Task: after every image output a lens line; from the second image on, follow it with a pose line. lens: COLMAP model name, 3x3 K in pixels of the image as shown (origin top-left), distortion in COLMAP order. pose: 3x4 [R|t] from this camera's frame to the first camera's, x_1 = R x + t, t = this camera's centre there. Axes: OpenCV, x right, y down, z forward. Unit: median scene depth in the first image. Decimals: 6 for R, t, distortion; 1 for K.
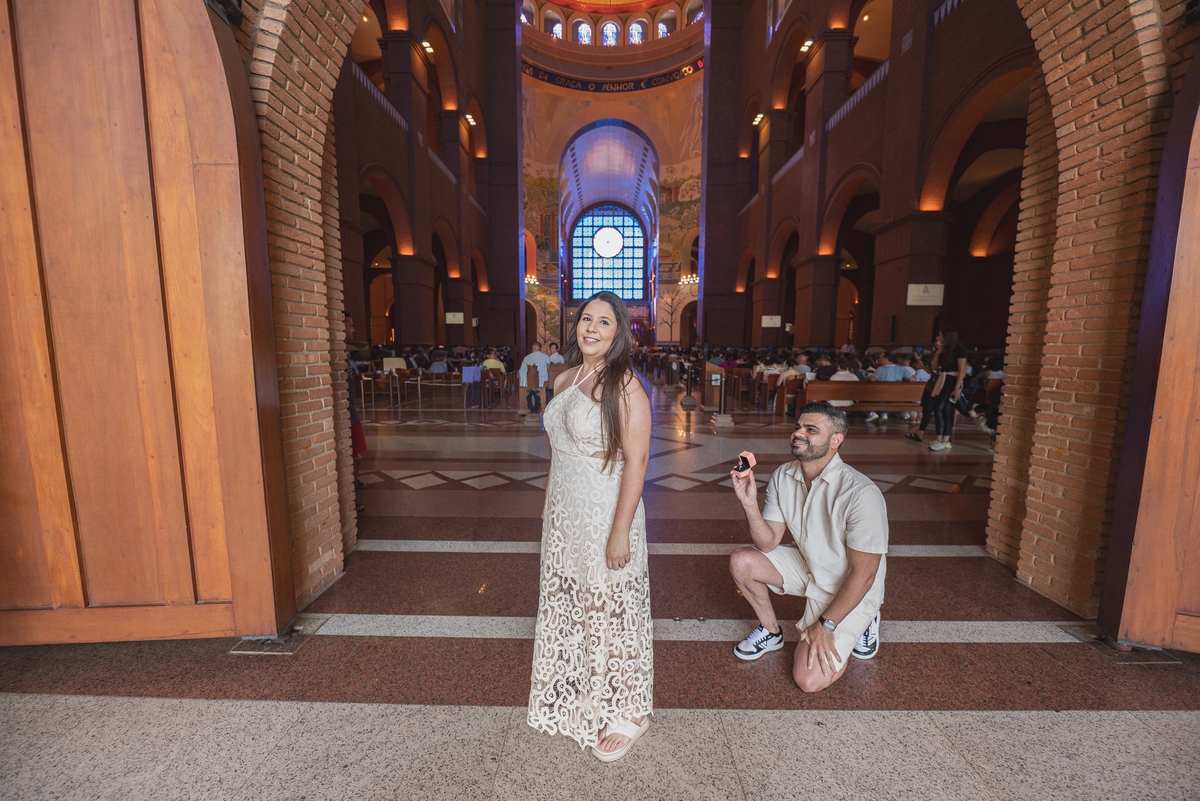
lens RADIAL K [[468.3, 0, 599.4], [0, 468.3, 406.5], [0, 0, 1]] dist [-0.010863, -0.000040]
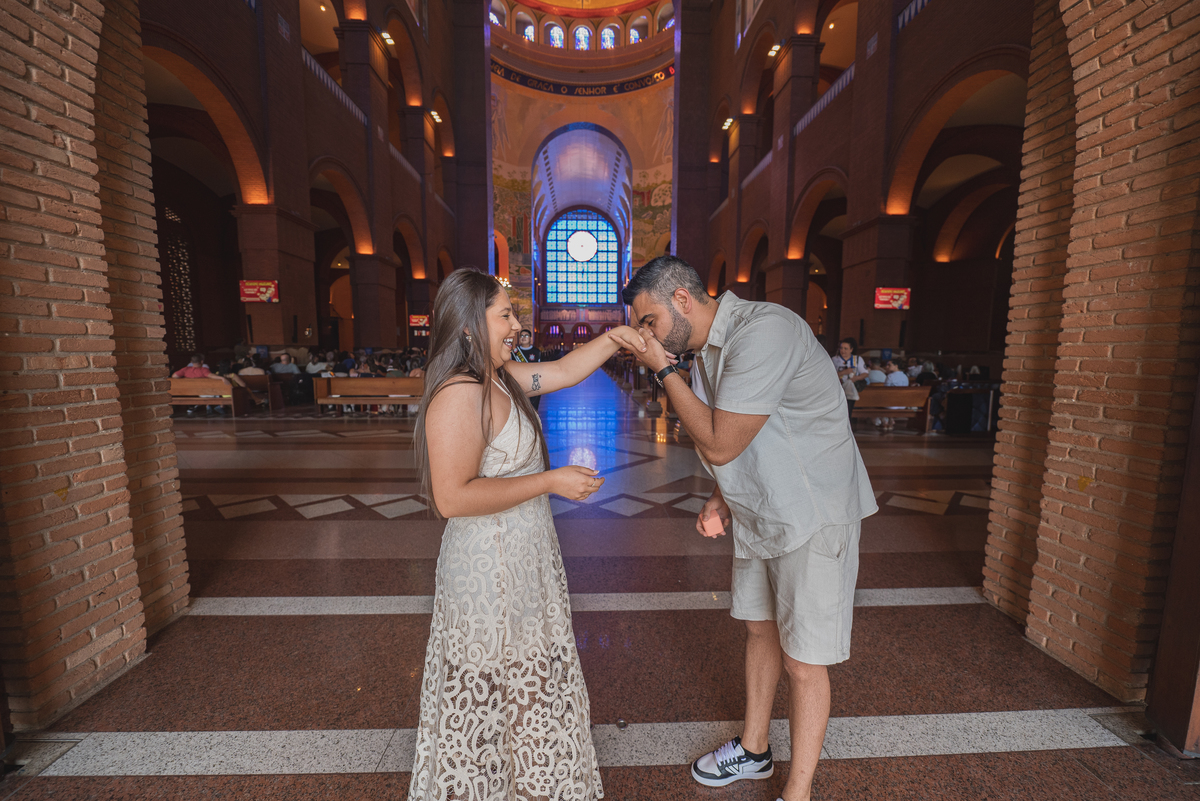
lens RADIAL K [[468.5, 0, 599.5], [0, 468.5, 405.4], [0, 0, 1]] dist [-0.009373, -0.000270]
pose [[0.998622, -0.004876, 0.052245, 0.112512], [0.005433, 0.999930, -0.010520, -0.021293], [-0.052190, 0.010790, 0.998579, 0.209357]]
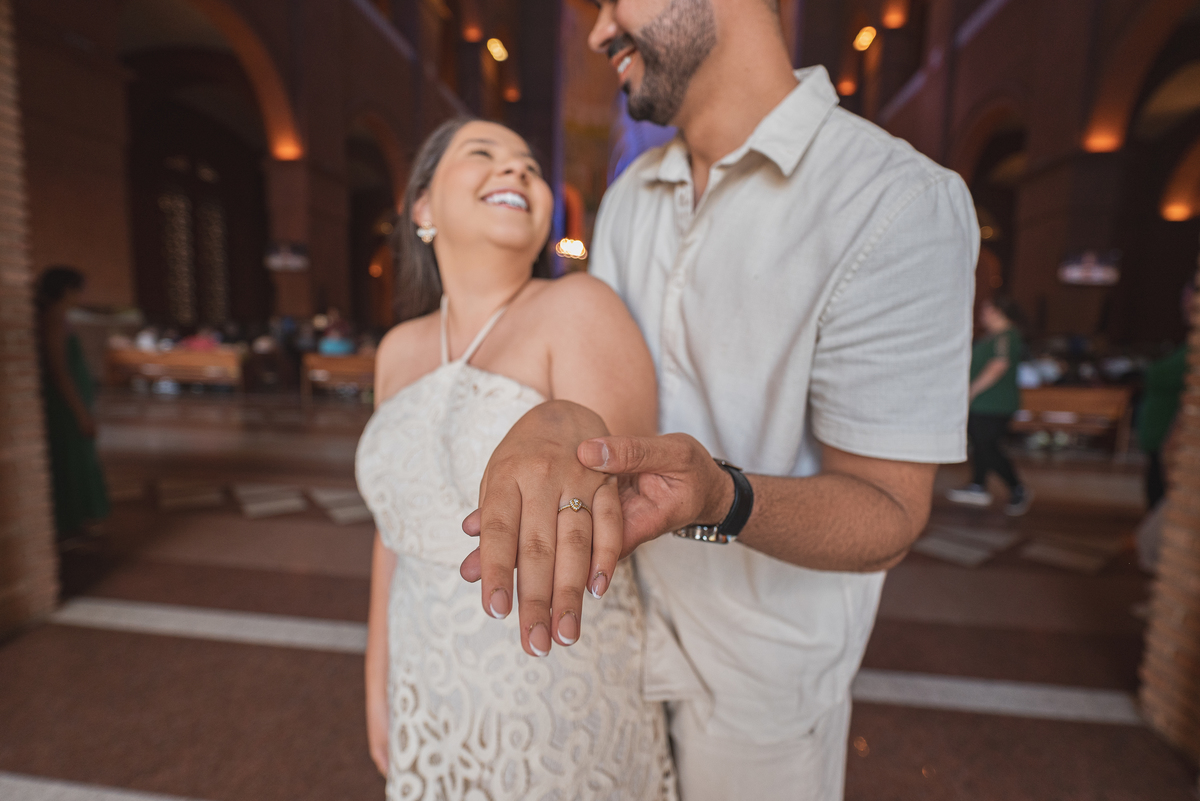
lens RADIAL K [[575.0, 0, 600.0], [0, 575.0, 400.5], [0, 0, 1]] dist [-0.003985, -0.000659]
pose [[0.994207, 0.034607, -0.101757, 0.289326], [-0.035775, 0.999313, -0.009669, -0.006691], [0.101352, 0.013253, 0.994762, 0.303461]]
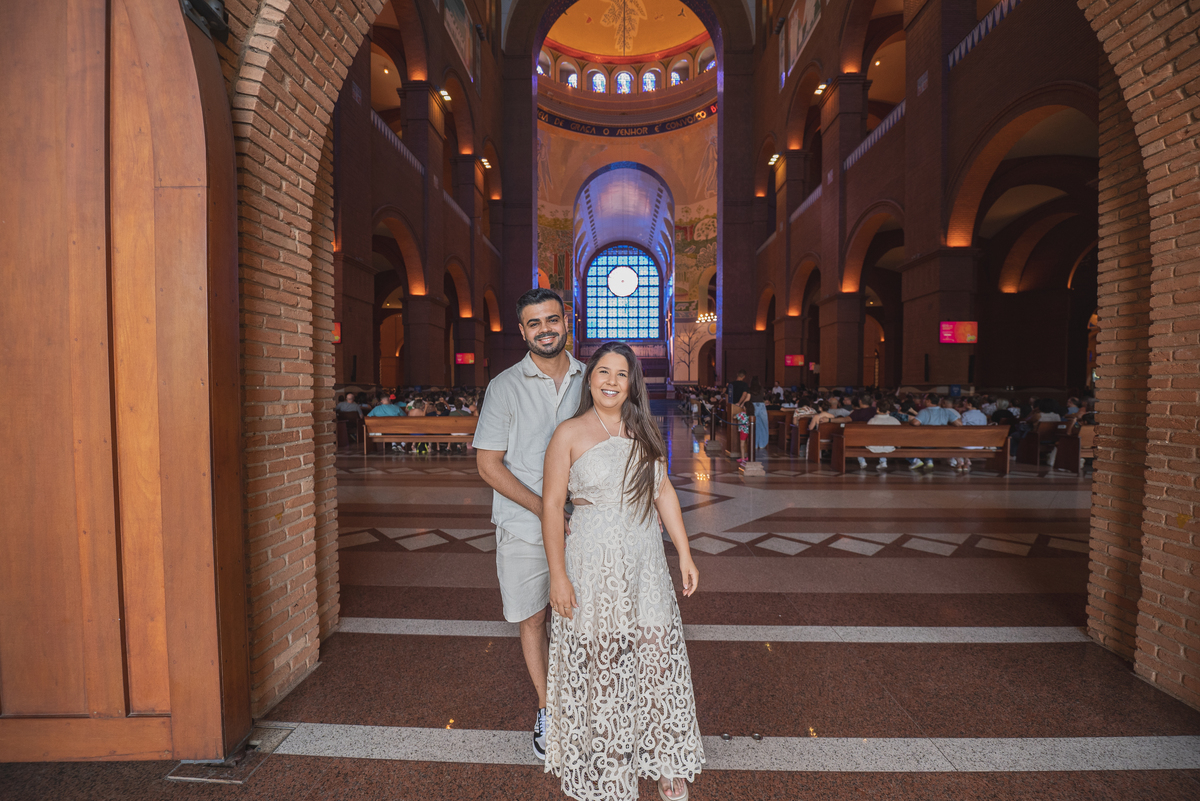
lens RADIAL K [[488.3, 0, 605.2], [0, 488.3, 406.2], [0, 0, 1]] dist [-0.019861, -0.000977]
pose [[0.999820, -0.002667, -0.018807, -0.016312], [0.001014, 0.996175, -0.087380, -0.023803], [0.018969, 0.087345, 0.995998, 0.097749]]
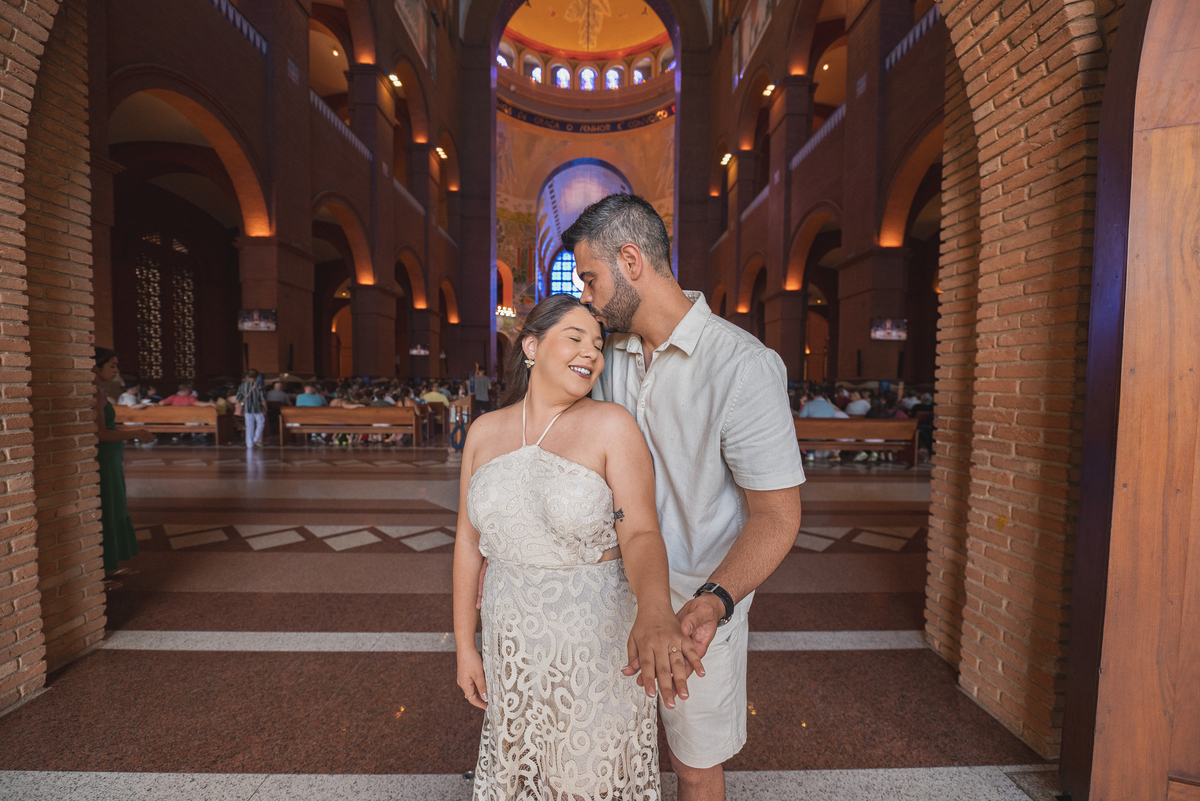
lens RADIAL K [[474.6, 0, 597.5], [0, 474.6, 405.9], [0, 0, 1]] dist [-0.011548, -0.000418]
pose [[0.999273, 0.003989, 0.037909, 0.246351], [-0.001245, 0.997393, -0.072147, -0.026199], [-0.038098, 0.072048, 0.996673, 0.199371]]
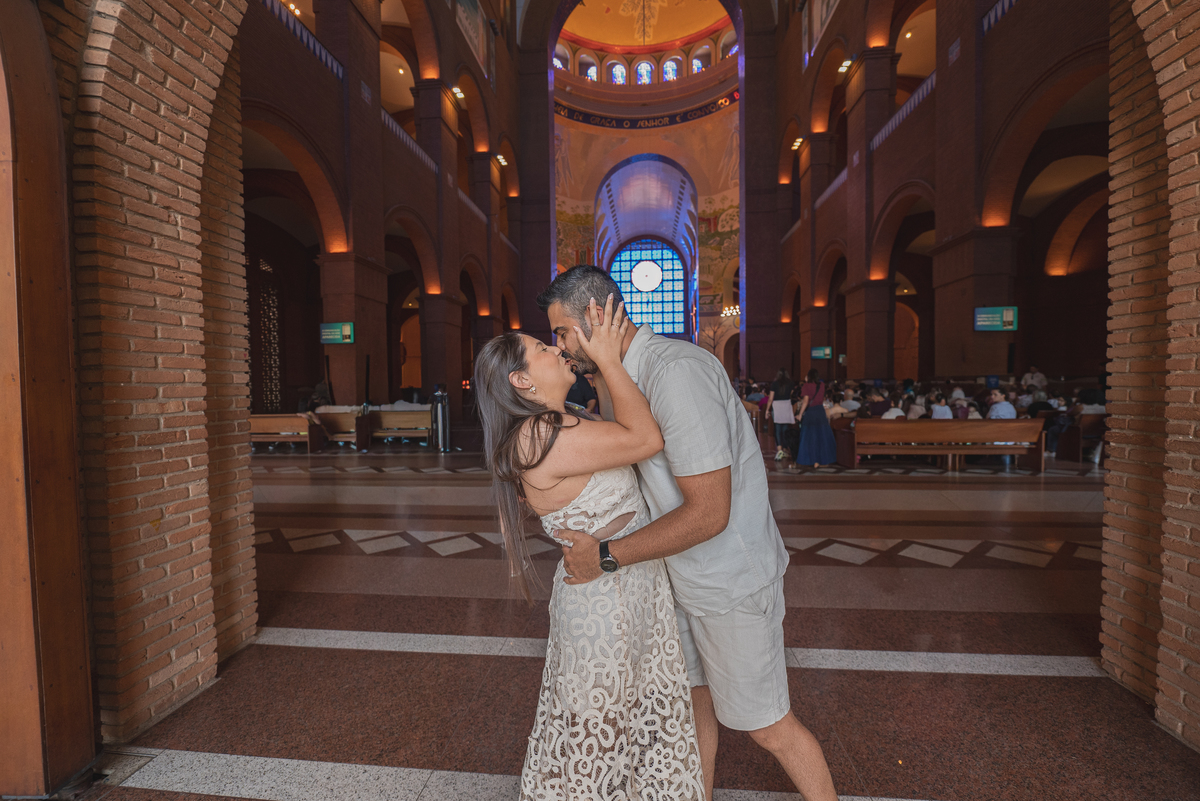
lens RADIAL K [[491.7, 0, 600.8], [0, 491.7, 403.6], [0, 0, 1]] dist [-0.009084, -0.000621]
pose [[0.996665, -0.013457, -0.080488, 0.147369], [0.006485, 0.996252, -0.086258, -0.025904], [0.081347, 0.085448, 0.993016, 0.182439]]
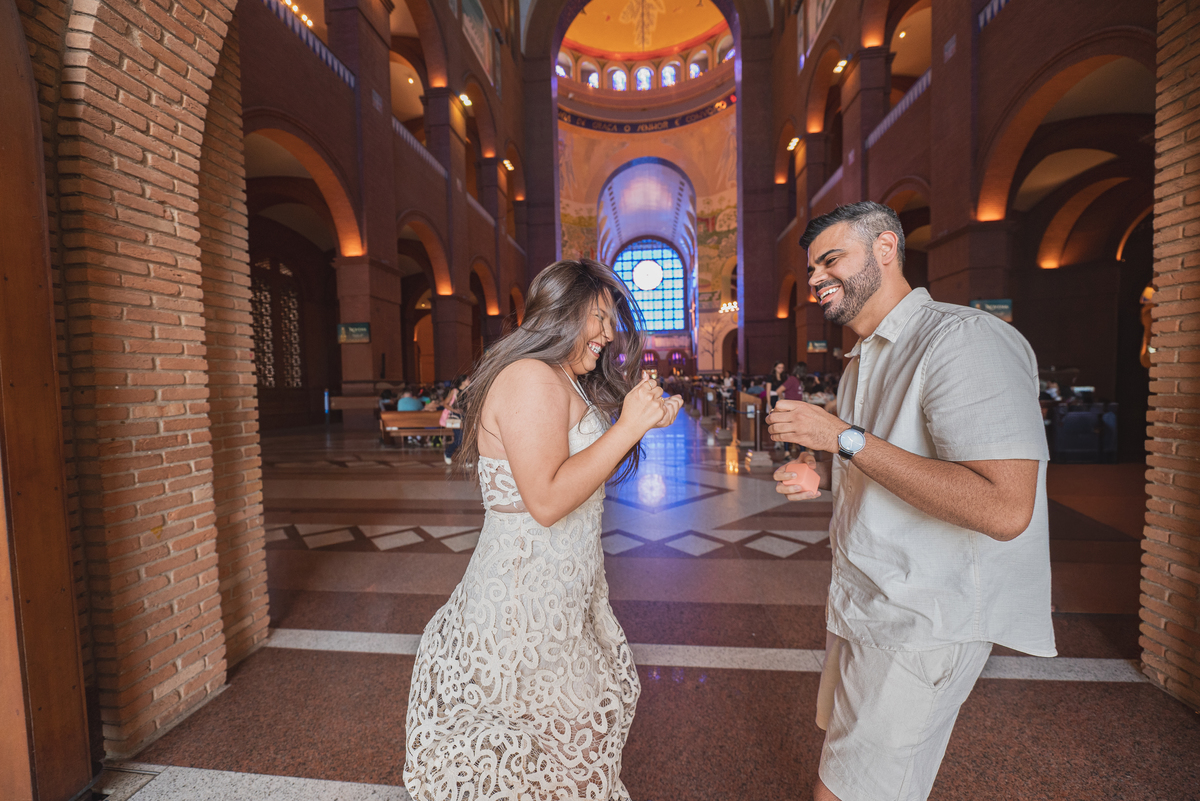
lens RADIAL K [[466.8, 0, 598.3], [0, 466.8, 403.8], [0, 0, 1]] dist [-0.007420, -0.000798]
pose [[0.995212, -0.022480, -0.095119, 0.128040], [0.015607, 0.997254, -0.072392, -0.037484], [0.096485, 0.070561, 0.992830, 0.243561]]
